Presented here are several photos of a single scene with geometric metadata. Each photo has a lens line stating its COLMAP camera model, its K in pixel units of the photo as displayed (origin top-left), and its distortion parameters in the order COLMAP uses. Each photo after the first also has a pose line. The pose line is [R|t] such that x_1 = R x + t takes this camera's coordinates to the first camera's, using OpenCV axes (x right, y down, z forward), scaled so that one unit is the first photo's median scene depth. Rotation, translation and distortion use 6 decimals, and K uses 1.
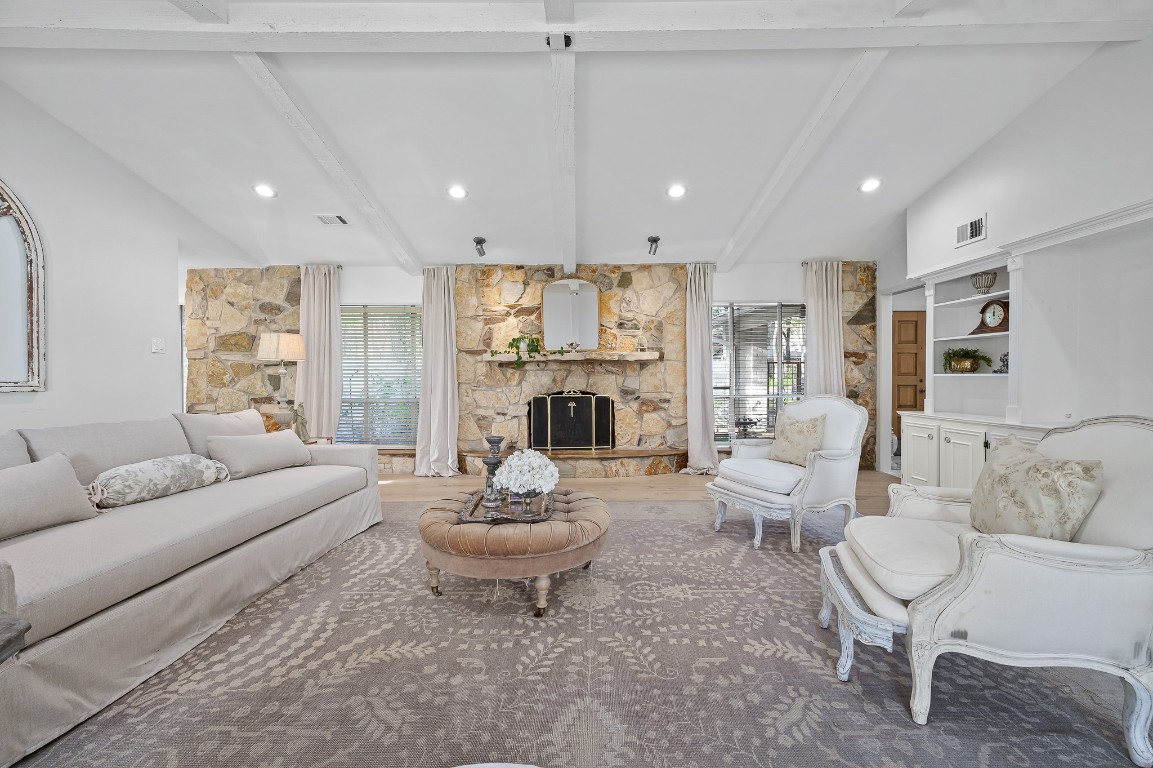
lens RADIAL K [[462.8, 0, 577.7], [0, 462.8, 385.3], [0, 0, 1]] dist [-0.000231, -0.000041]
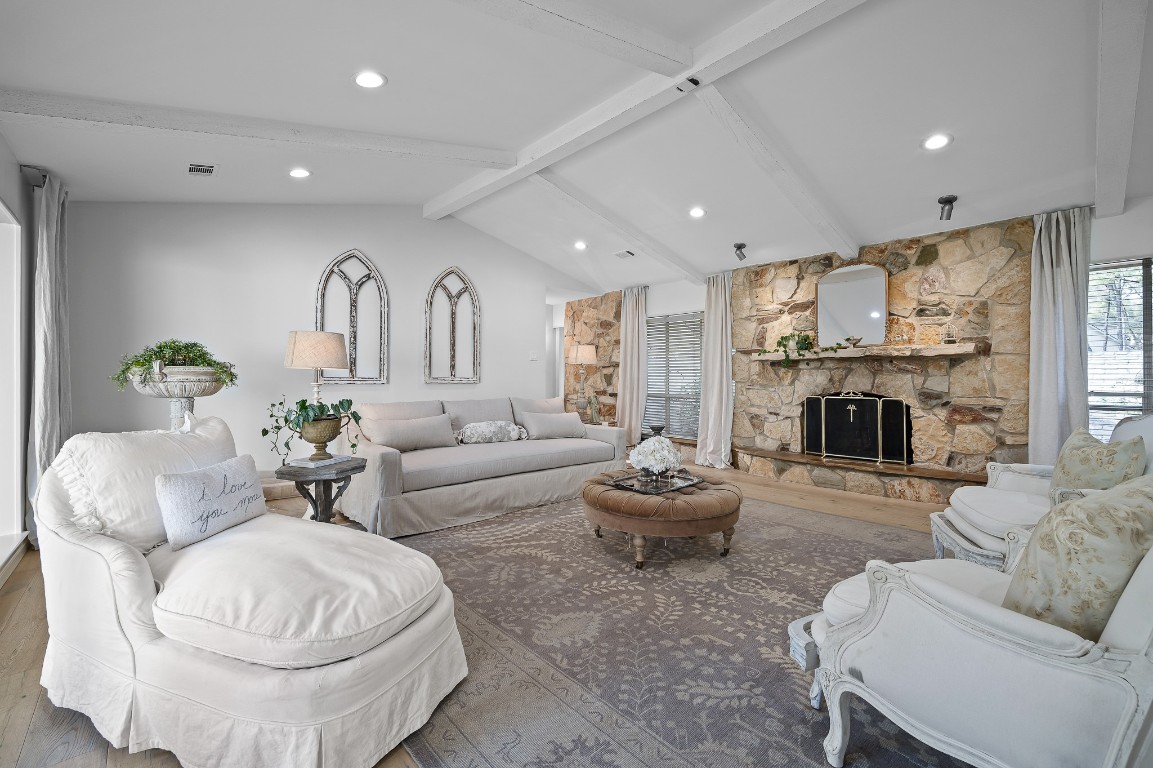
lens RADIAL K [[485.5, 0, 580.7], [0, 485.5, 377.8], [0, 0, 1]] dist [-0.002660, -0.000365]
pose [[0.671910, 0.005194, -0.740614, 0.360300], [-0.016181, 0.999840, -0.007668, 0.000165], [0.740456, 0.017136, 0.671887, 0.000392]]
